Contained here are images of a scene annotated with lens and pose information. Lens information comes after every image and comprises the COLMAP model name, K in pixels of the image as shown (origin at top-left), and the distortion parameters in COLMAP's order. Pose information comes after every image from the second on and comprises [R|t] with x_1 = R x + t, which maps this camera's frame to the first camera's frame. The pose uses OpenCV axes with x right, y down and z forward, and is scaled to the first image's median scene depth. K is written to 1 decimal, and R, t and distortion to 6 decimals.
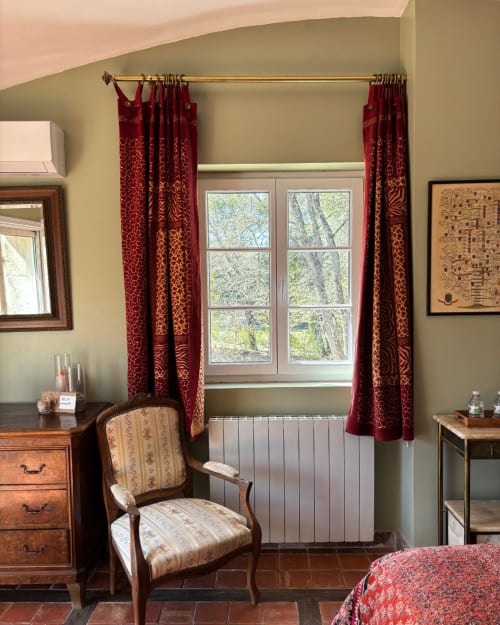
lens RADIAL K [[525.2, 0, 250.2], [0, 525.2, 331.6], [0, 0, 1]] dist [0.044800, -0.015500]
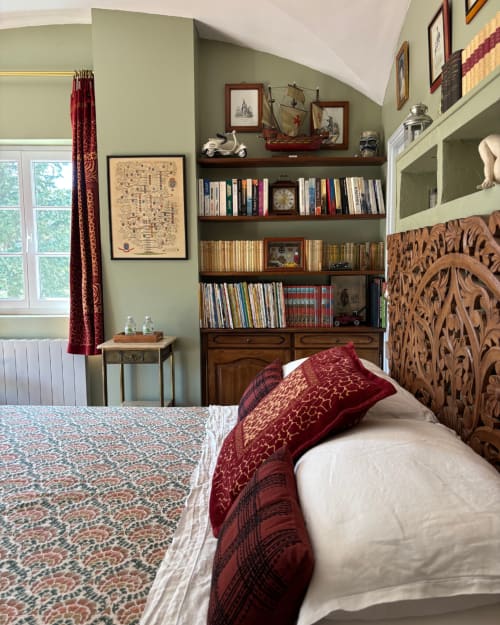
lens RADIAL K [[525.2, 0, 250.2], [0, 525.2, 331.6], [0, 0, 1]] dist [0.044800, -0.015500]
pose [[0.999432, 0.015587, -0.029894, 0.722775], [-0.014480, 0.999215, 0.036873, 0.094044], [0.030445, -0.036419, 0.998873, -0.298438]]
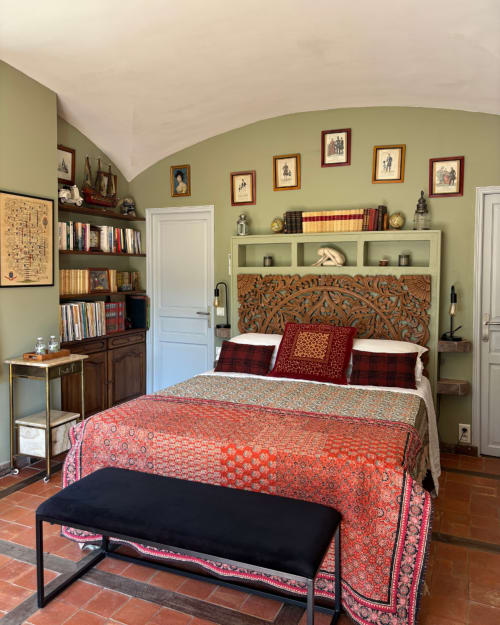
lens RADIAL K [[502.0, 0, 249.7], [0, 502.0, 294.7], [0, 0, 1]] dist [0.043759, -0.001582]
pose [[0.404222, -0.022873, 0.914375, -0.597589], [0.050245, 0.998733, 0.002772, 0.016720], [-0.913280, 0.044822, 0.404859, -0.117609]]
